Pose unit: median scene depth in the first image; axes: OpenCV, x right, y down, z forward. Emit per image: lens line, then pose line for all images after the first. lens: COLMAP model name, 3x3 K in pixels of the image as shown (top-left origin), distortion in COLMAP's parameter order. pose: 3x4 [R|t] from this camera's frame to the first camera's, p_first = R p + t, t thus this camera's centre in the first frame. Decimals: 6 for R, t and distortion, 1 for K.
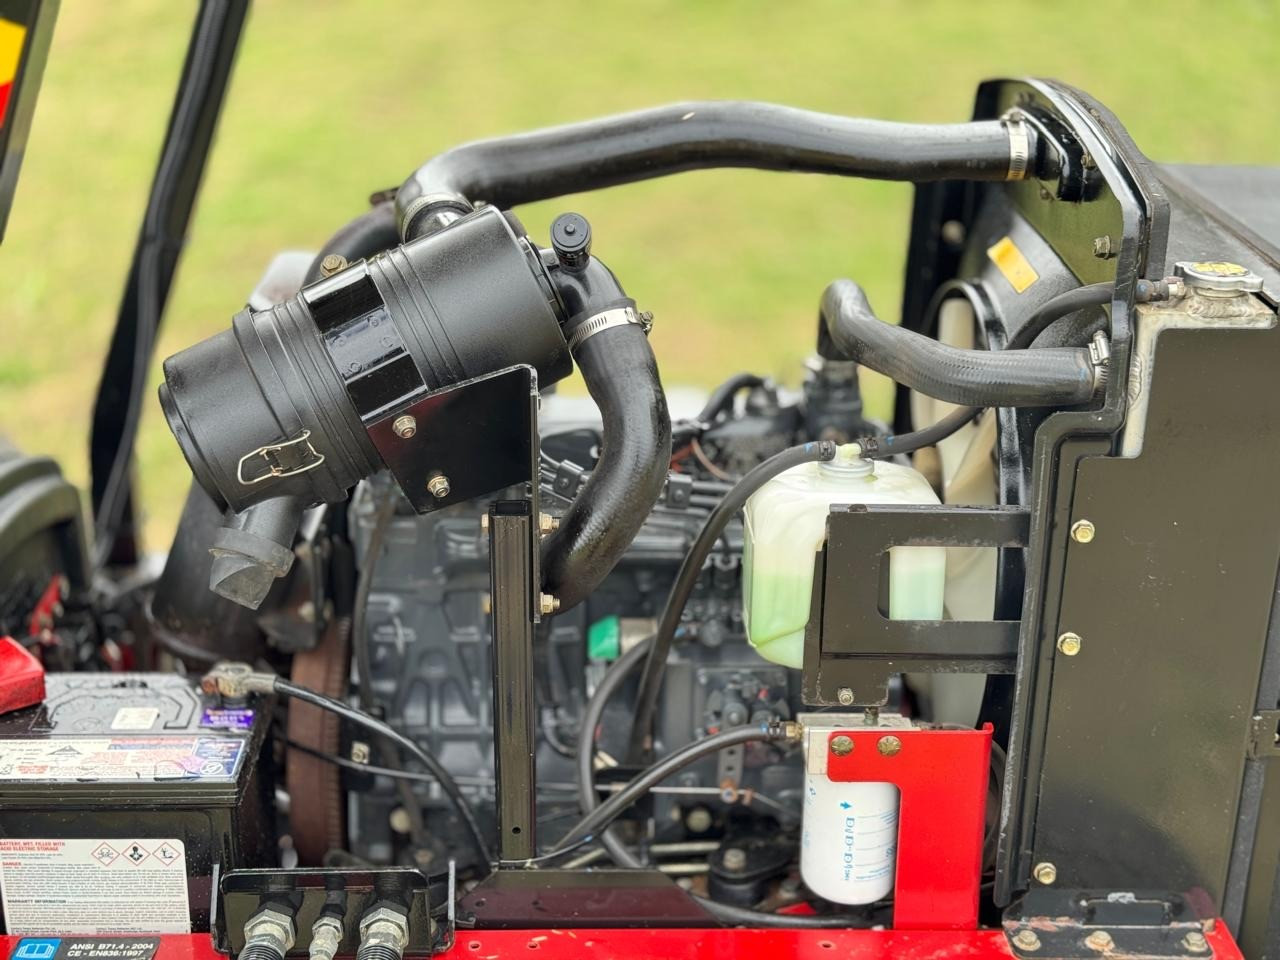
lens RADIAL K [[1796.4, 0, 636.6], [0, 1796.4, 488.6], [0, 0, 1]] dist [0.188620, -0.355885]
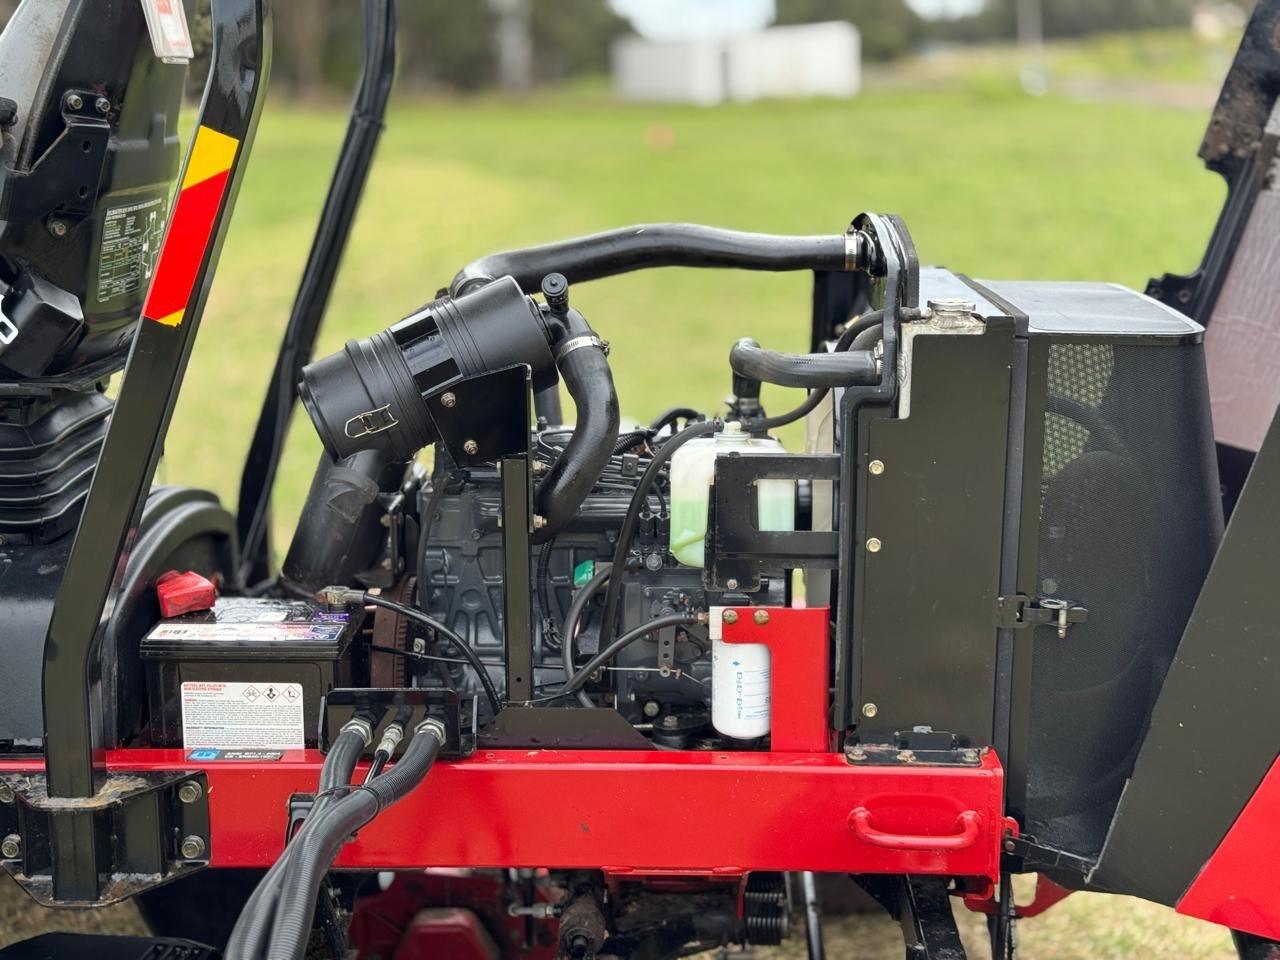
lens RADIAL K [[1796.4, 0, 636.6], [0, 1796.4, 488.6], [0, 0, 1]] dist [0.188620, -0.355885]
pose [[0.998586, -0.001279, -0.053141, 0.111881], [-0.007573, 0.986092, -0.166030, 0.279187], [0.052614, 0.166198, 0.984688, -0.504795]]
